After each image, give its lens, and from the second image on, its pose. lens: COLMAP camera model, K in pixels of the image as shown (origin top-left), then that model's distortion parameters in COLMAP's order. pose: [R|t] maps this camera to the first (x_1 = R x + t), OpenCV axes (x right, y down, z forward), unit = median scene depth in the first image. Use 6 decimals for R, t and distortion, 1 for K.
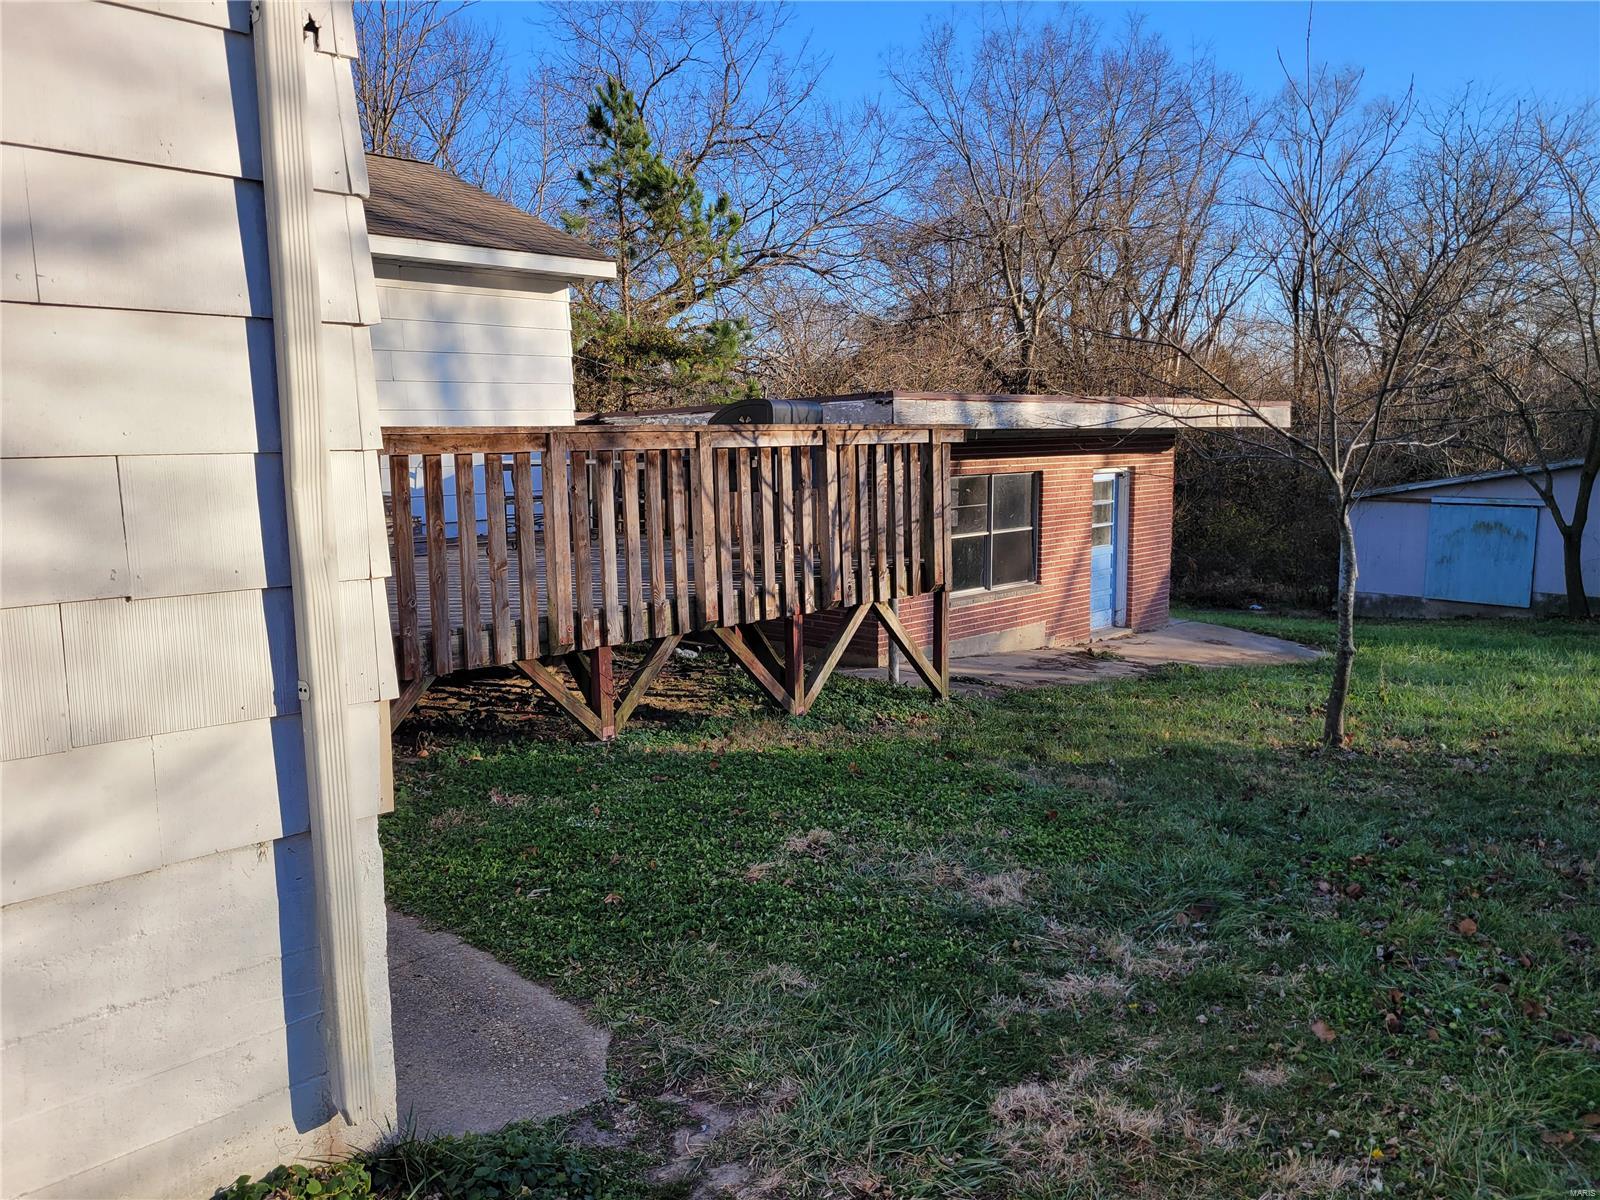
lens RADIAL K [[1191.4, 0, 800.0], [0, 1191.4, 600.0], [0, 0, 1]] dist [0.040235, -0.000773]
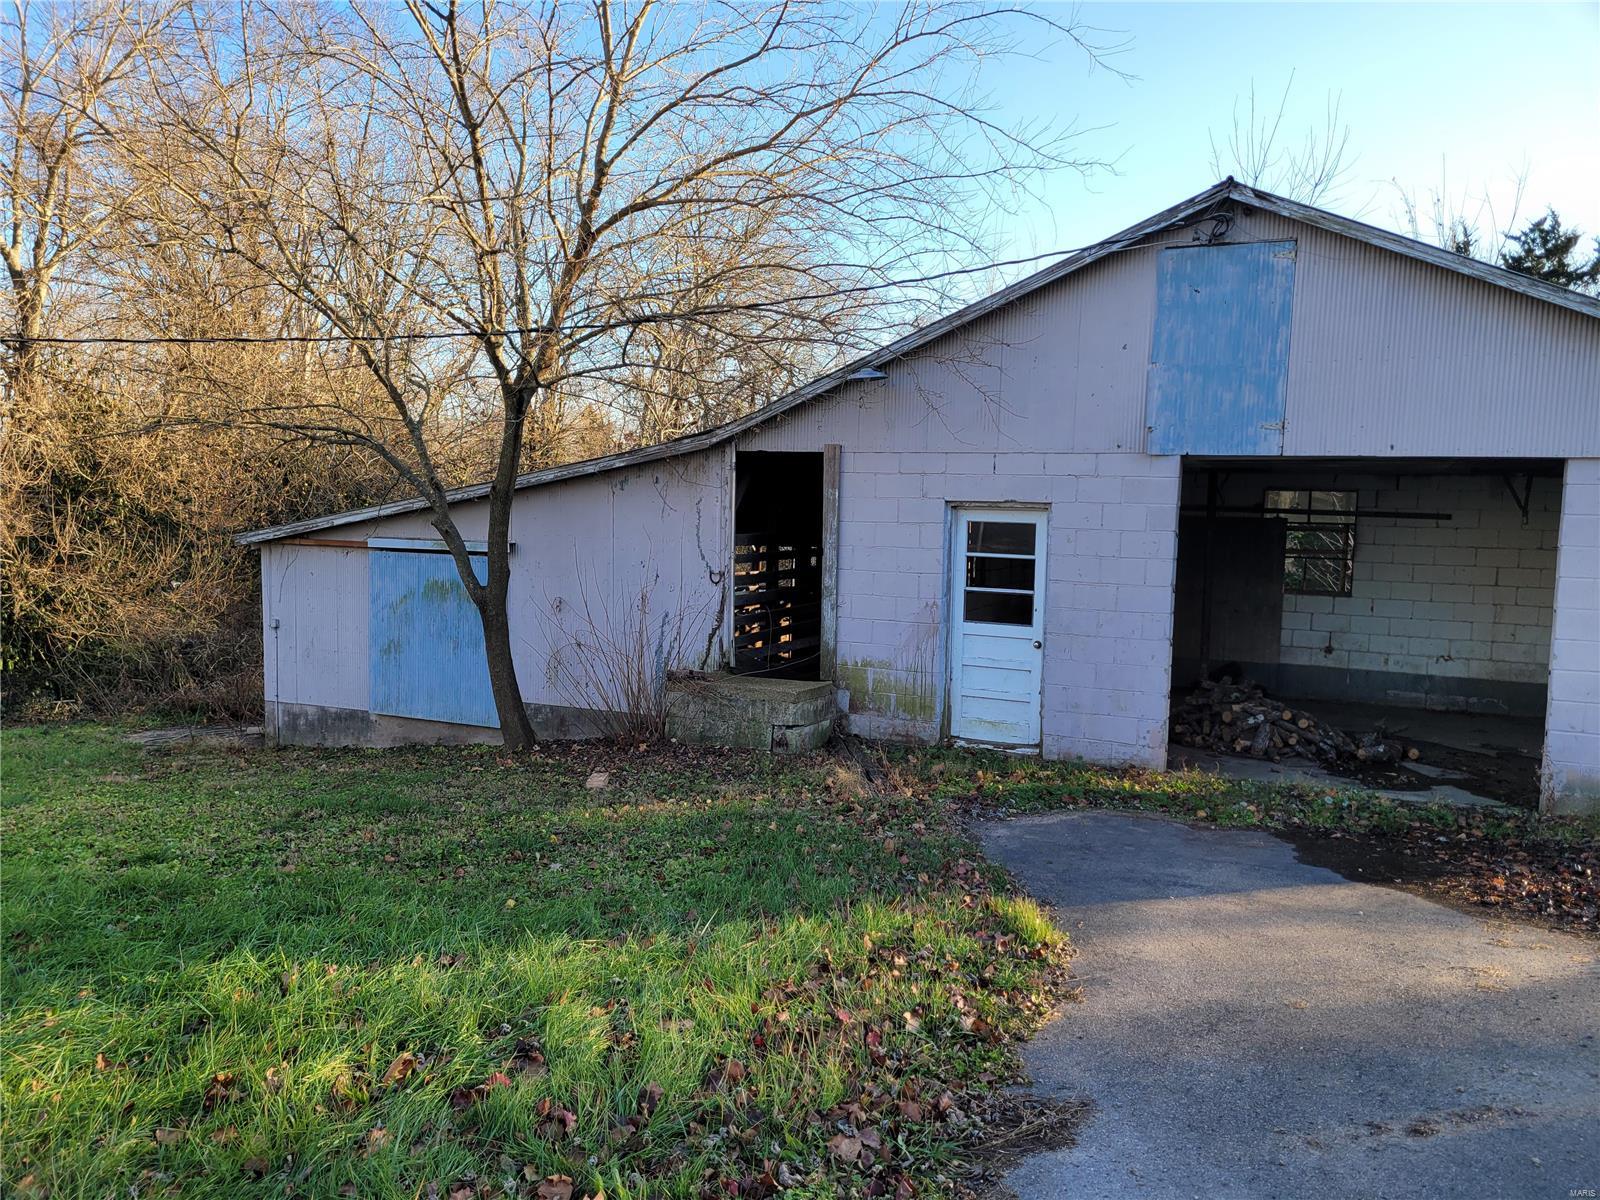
lens RADIAL K [[1191.4, 0, 800.0], [0, 1191.4, 600.0], [0, 0, 1]] dist [0.040235, -0.000773]
pose [[0.910801, -0.004872, 0.412818, 0.716022], [0.029698, 0.998113, -0.053743, -0.028587], [-0.411777, 0.061209, 0.909227, 0.597785]]
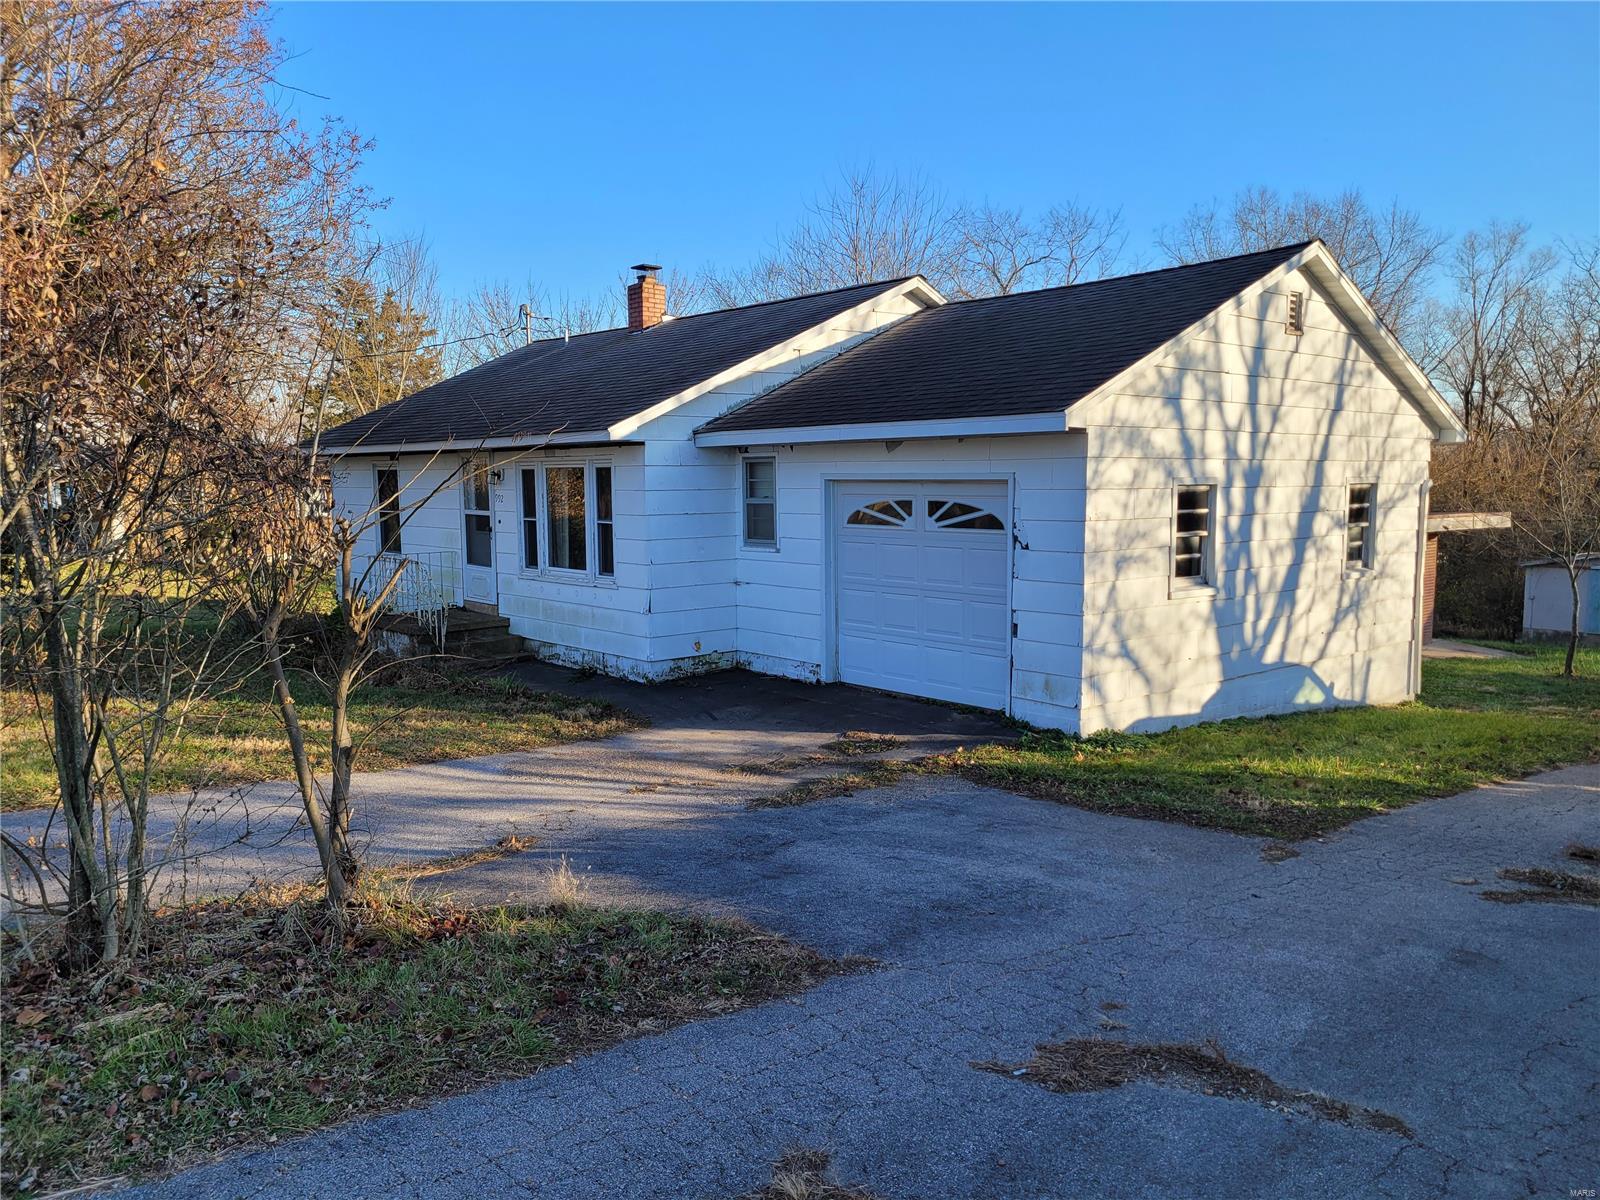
lens RADIAL K [[1191.4, 0, 800.0], [0, 1191.4, 600.0], [0, 0, 1]] dist [0.040235, -0.000773]
pose [[0.996987, 0.035368, -0.069031, -0.518662], [-0.036854, 0.999113, -0.020365, 0.027668], [0.068249, 0.022847, 0.997407, -0.827749]]
